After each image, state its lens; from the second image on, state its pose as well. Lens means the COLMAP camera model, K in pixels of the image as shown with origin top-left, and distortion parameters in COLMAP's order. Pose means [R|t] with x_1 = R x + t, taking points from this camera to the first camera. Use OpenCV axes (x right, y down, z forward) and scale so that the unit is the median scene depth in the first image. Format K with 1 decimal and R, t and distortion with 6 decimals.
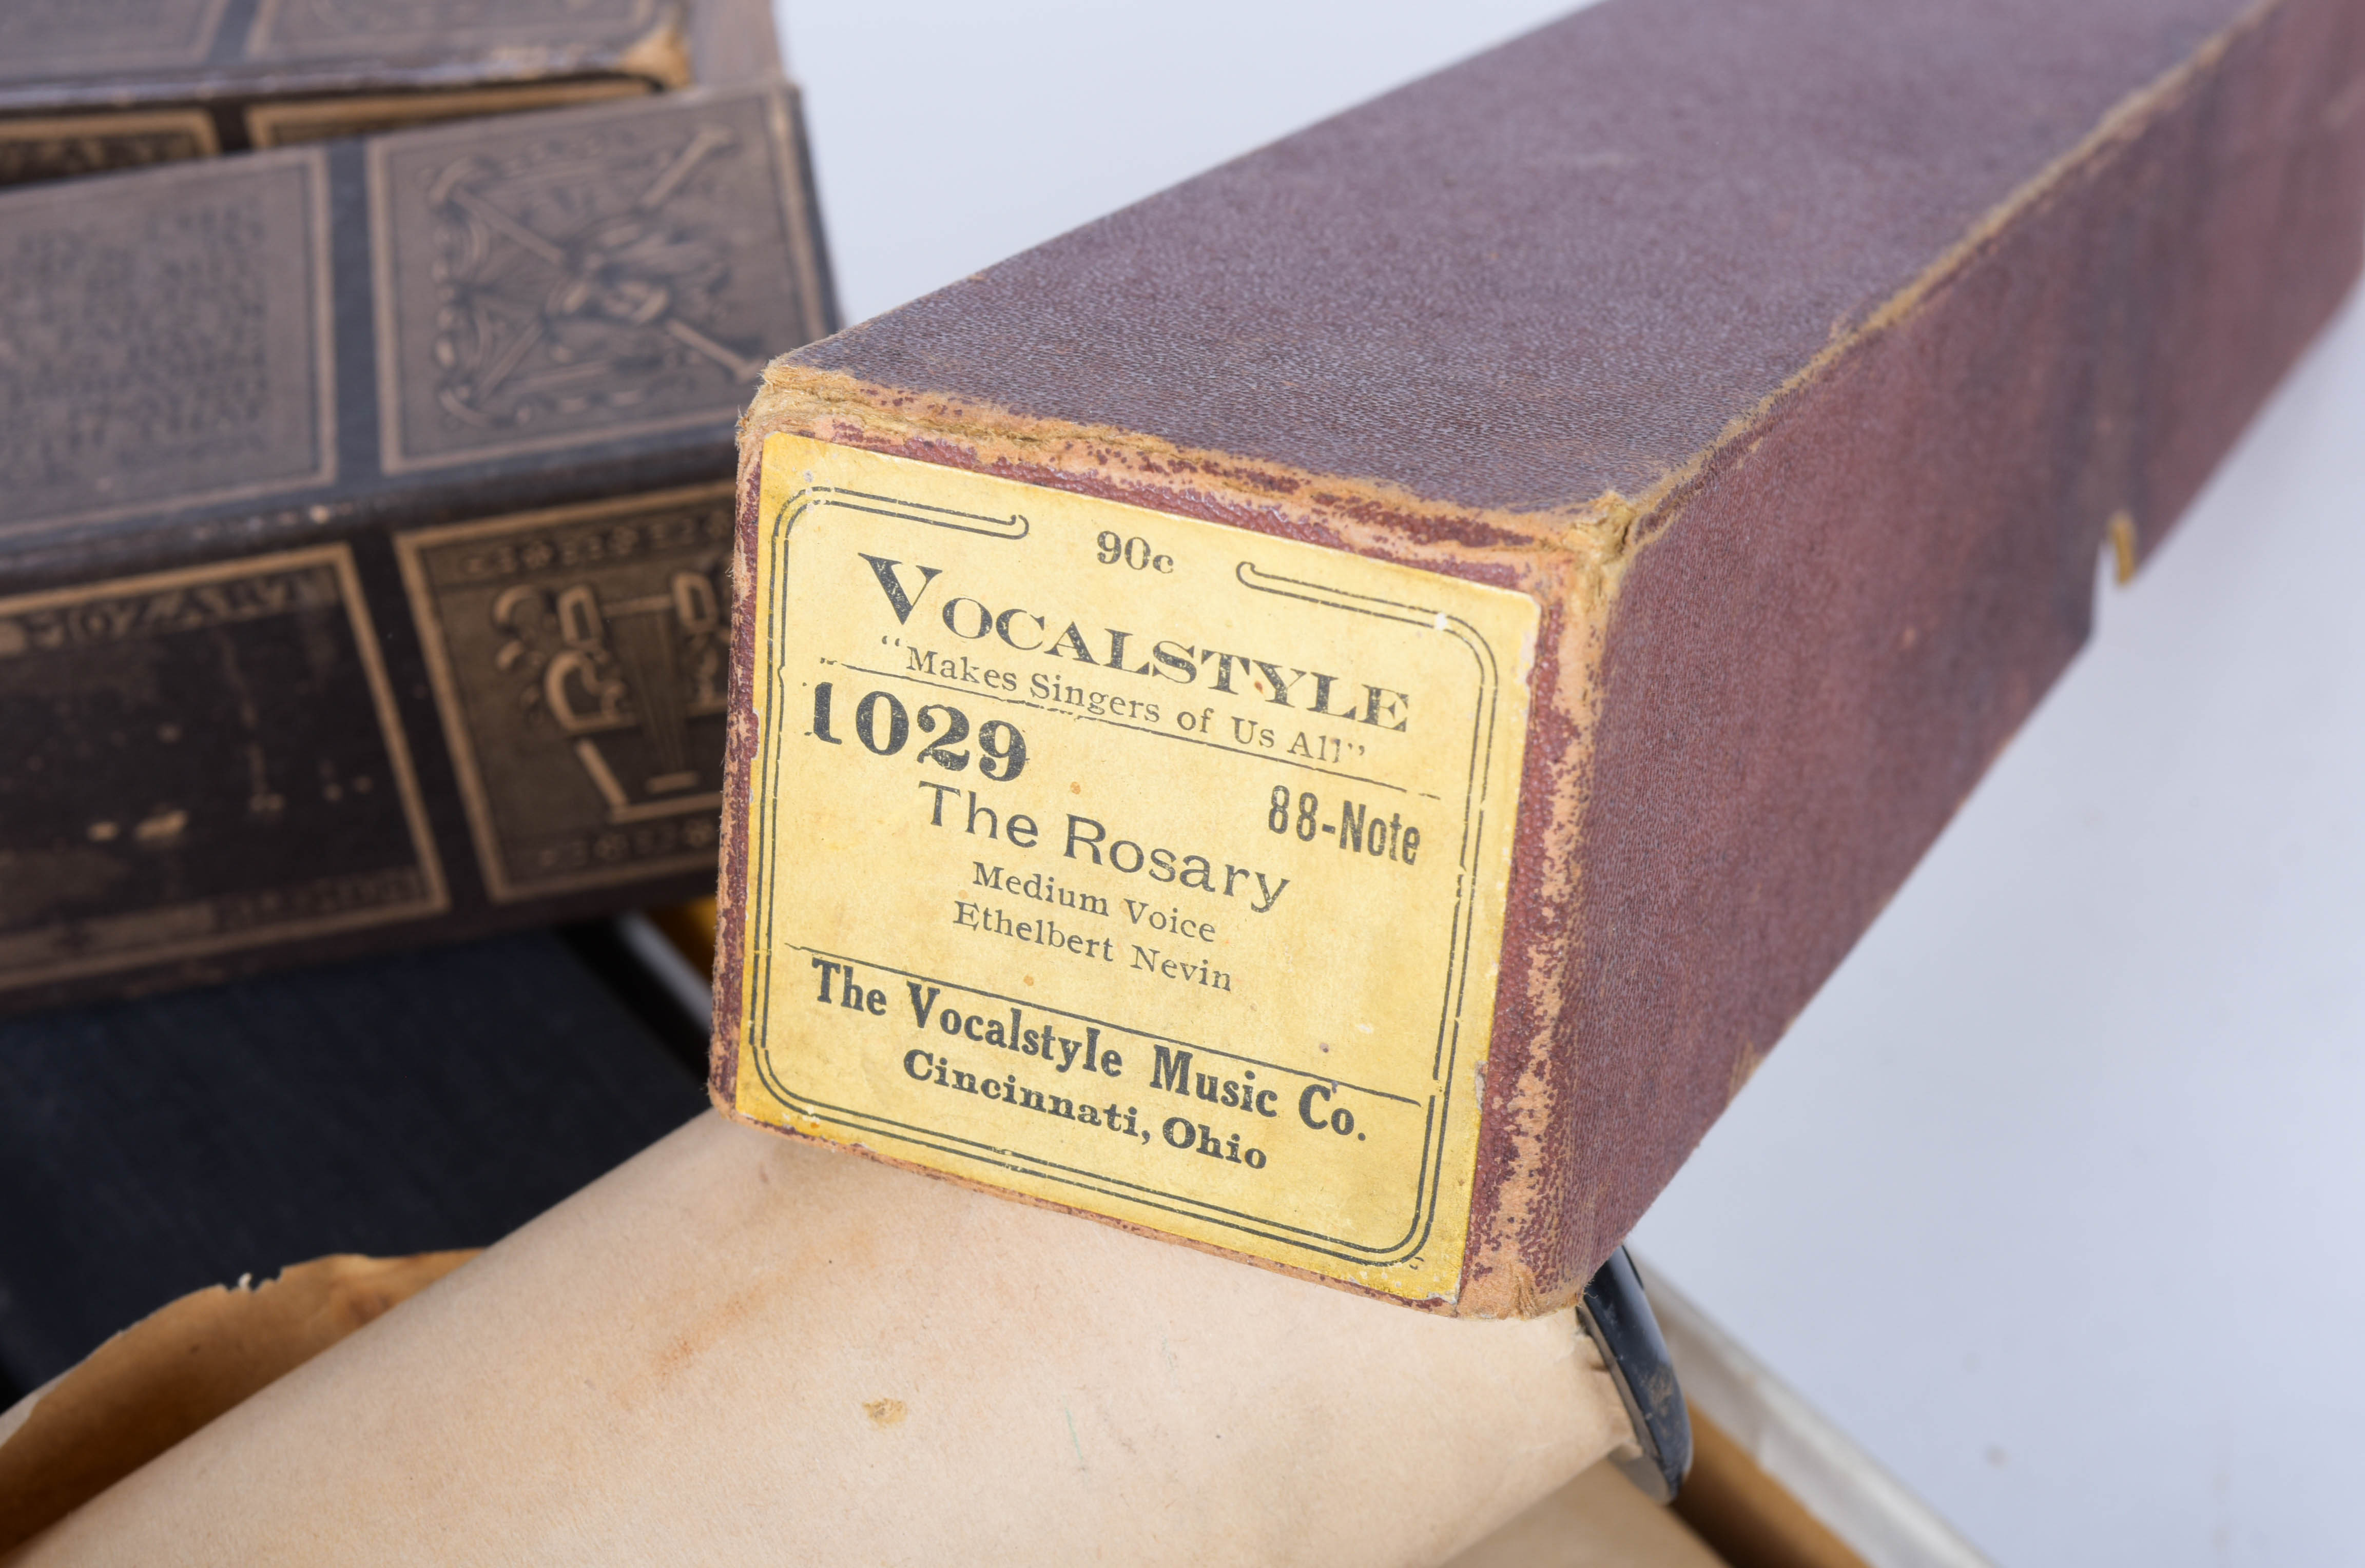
lens RADIAL K [[4126.5, 0, 1182.5], [0, 4126.5, 784.0], [0, 0, 1]] dist [-0.038358, 0.105923]
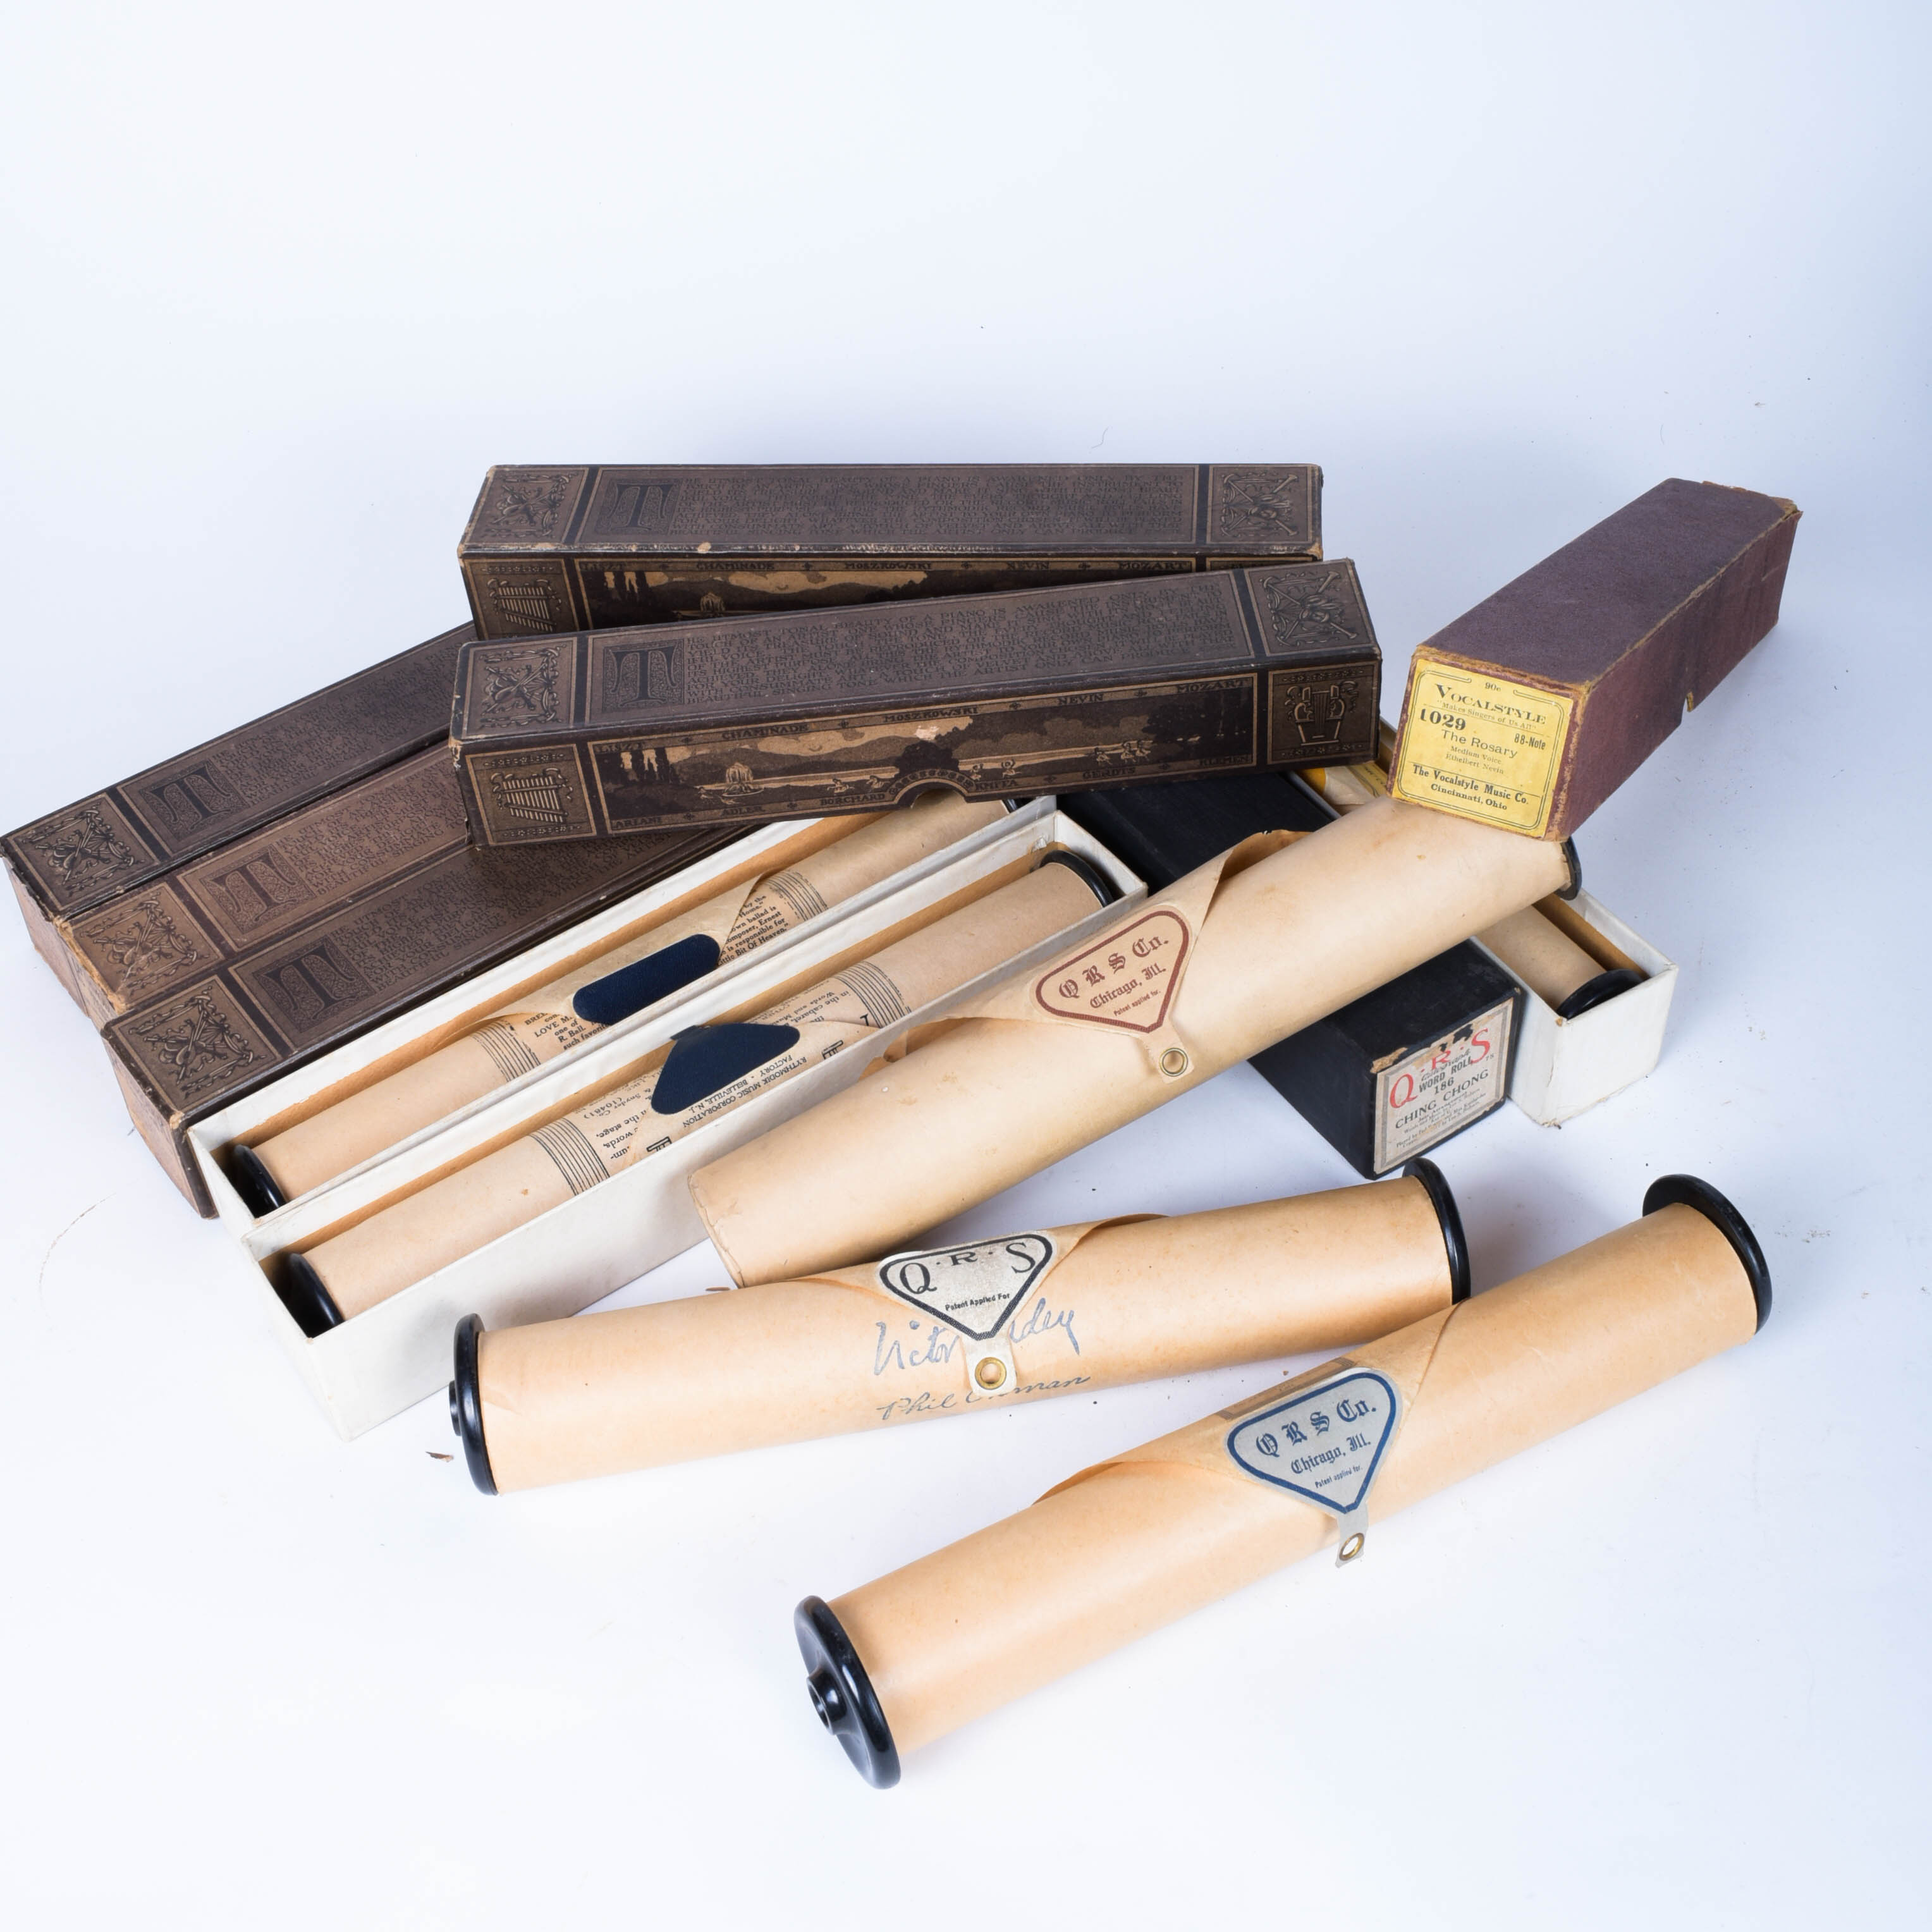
lens RADIAL K [[2538.5, 0, 970.0], [0, 2538.5, 806.2], [0, 0, 1]] dist [-0.024145, 0.021525]
pose [[0.996161, 0.063625, -0.060119, -0.437836], [-0.063998, 0.997941, -0.004302, 0.140716], [0.059722, 0.008133, 0.998182, -2.093628]]
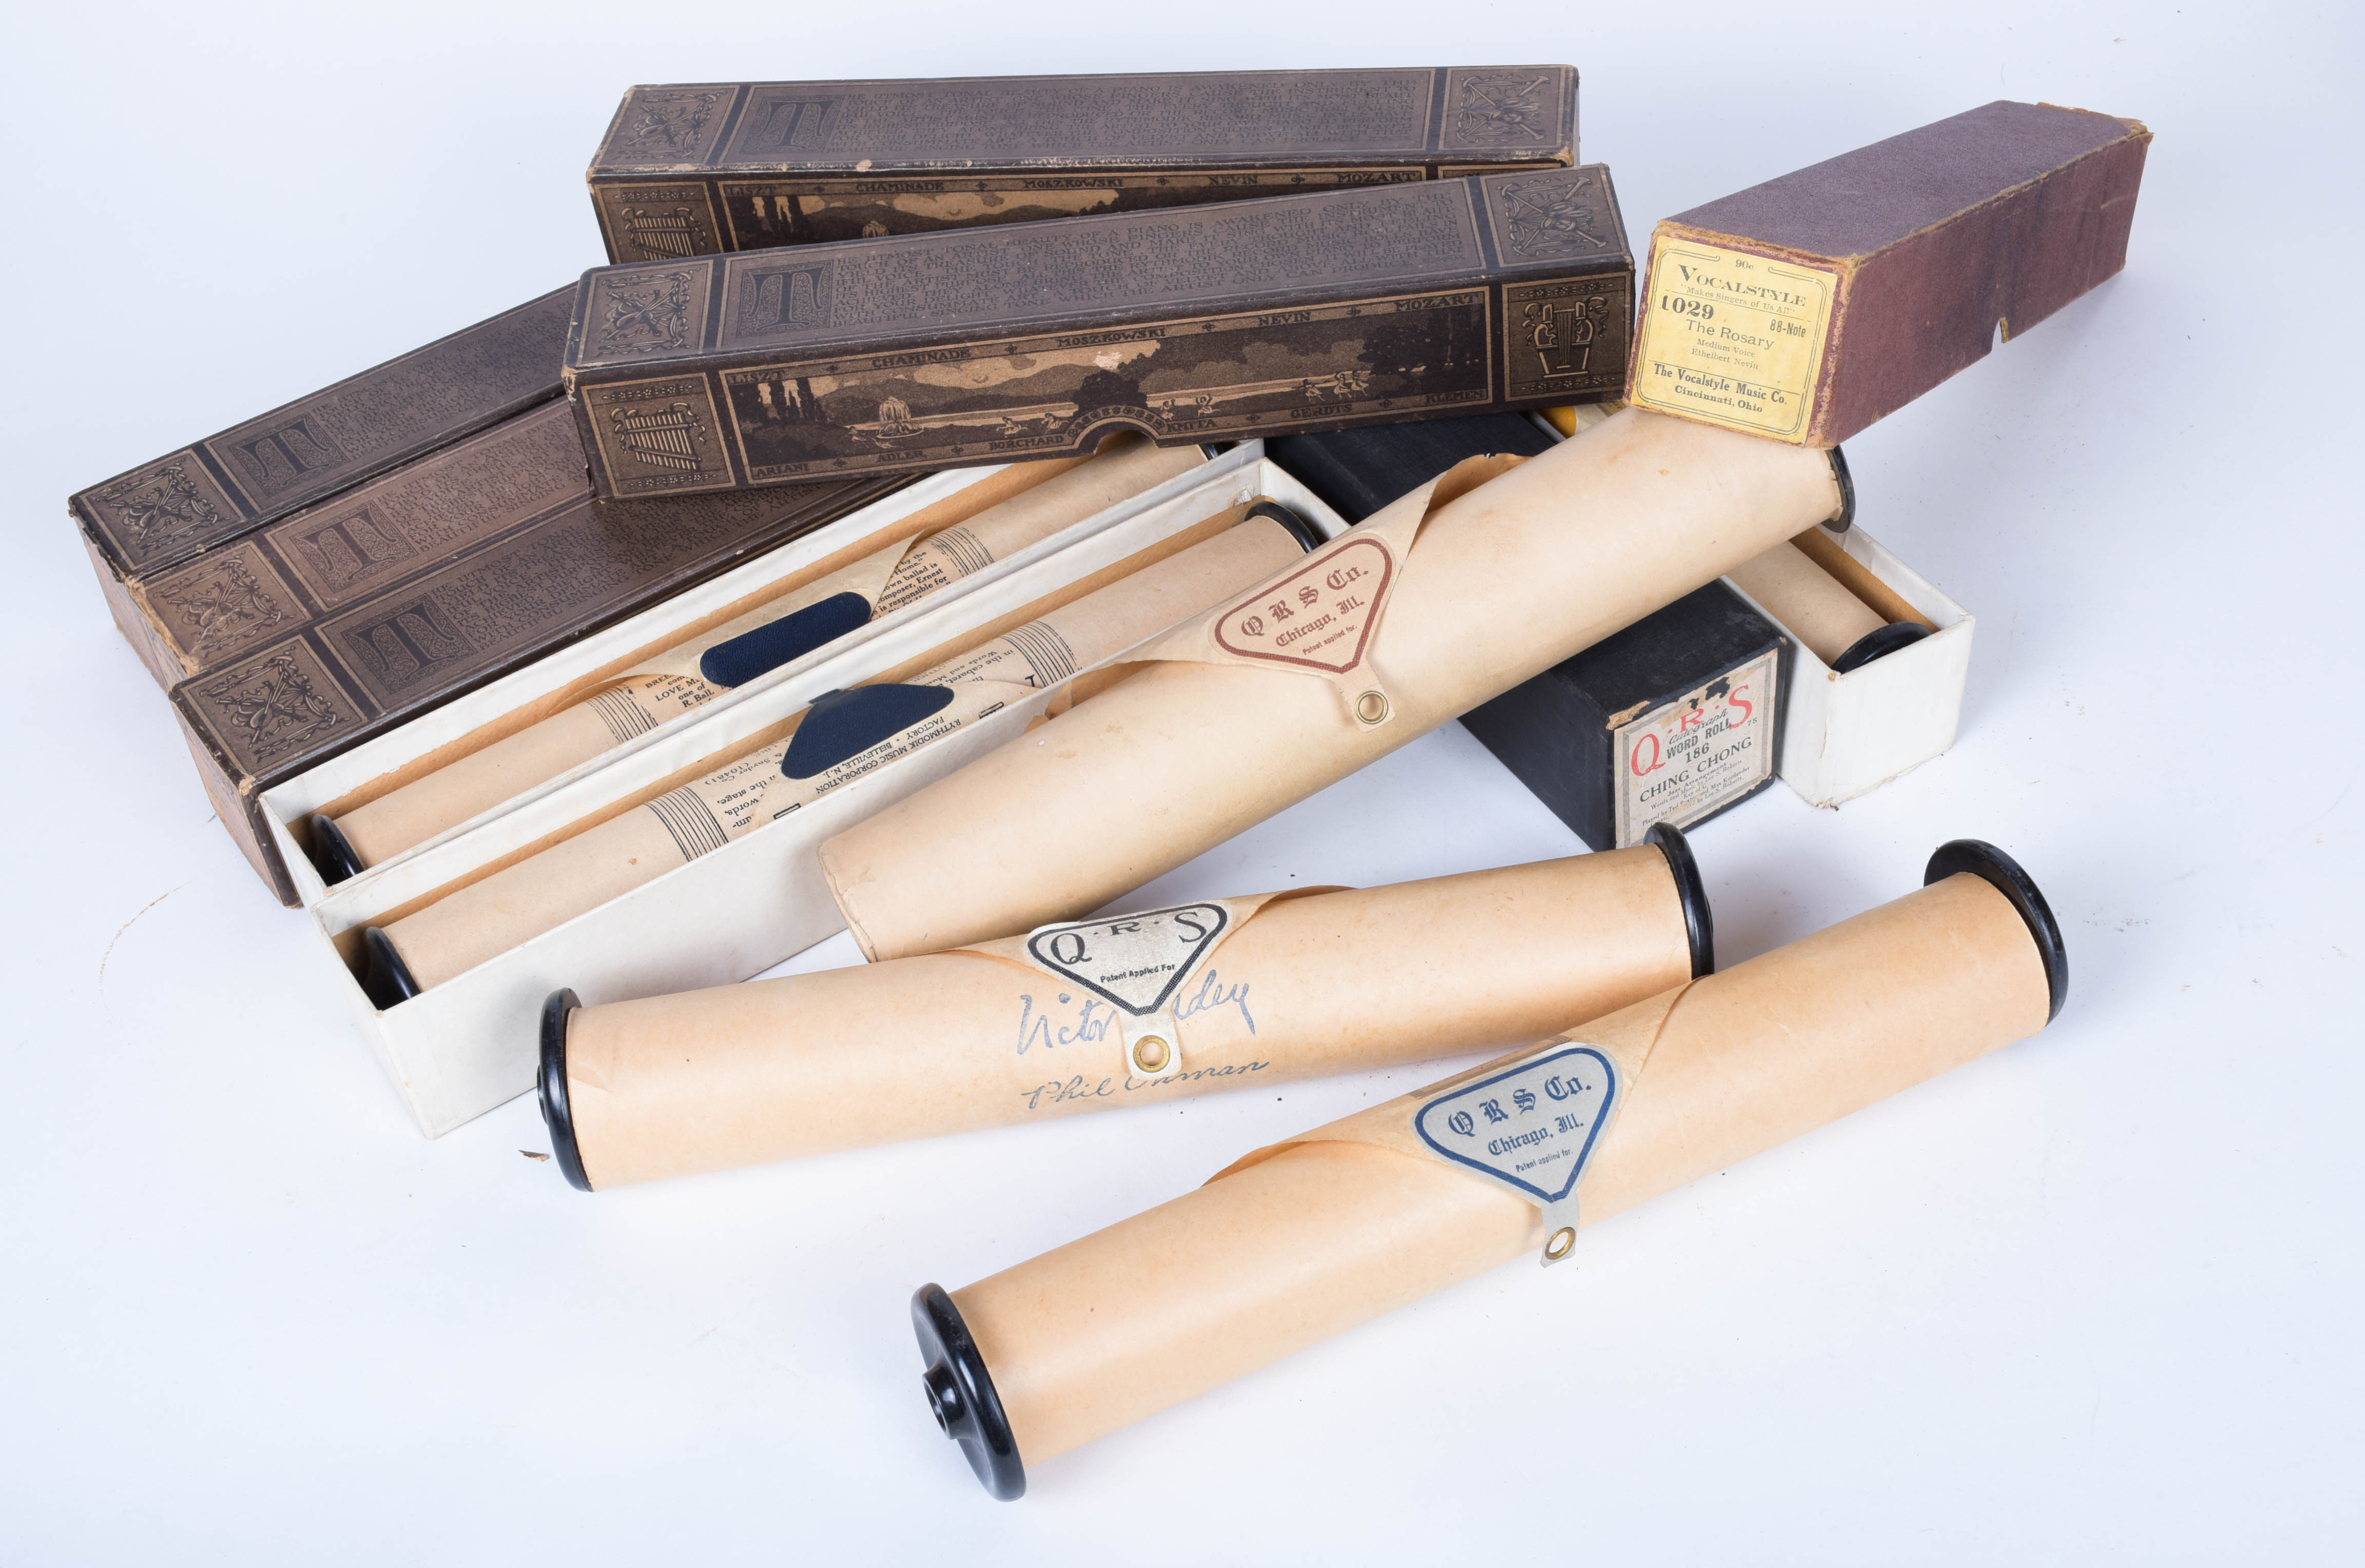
lens RADIAL K [[2818.1, 0, 1182.5], [0, 2818.1, 784.0], [0, 0, 1]] dist [-0.018275, 0.003686]
pose [[0.992136, 0.067033, -0.105699, -0.238522], [-0.064056, 0.997455, 0.031311, 0.418307], [0.107529, -0.024294, 0.993905, -1.962922]]
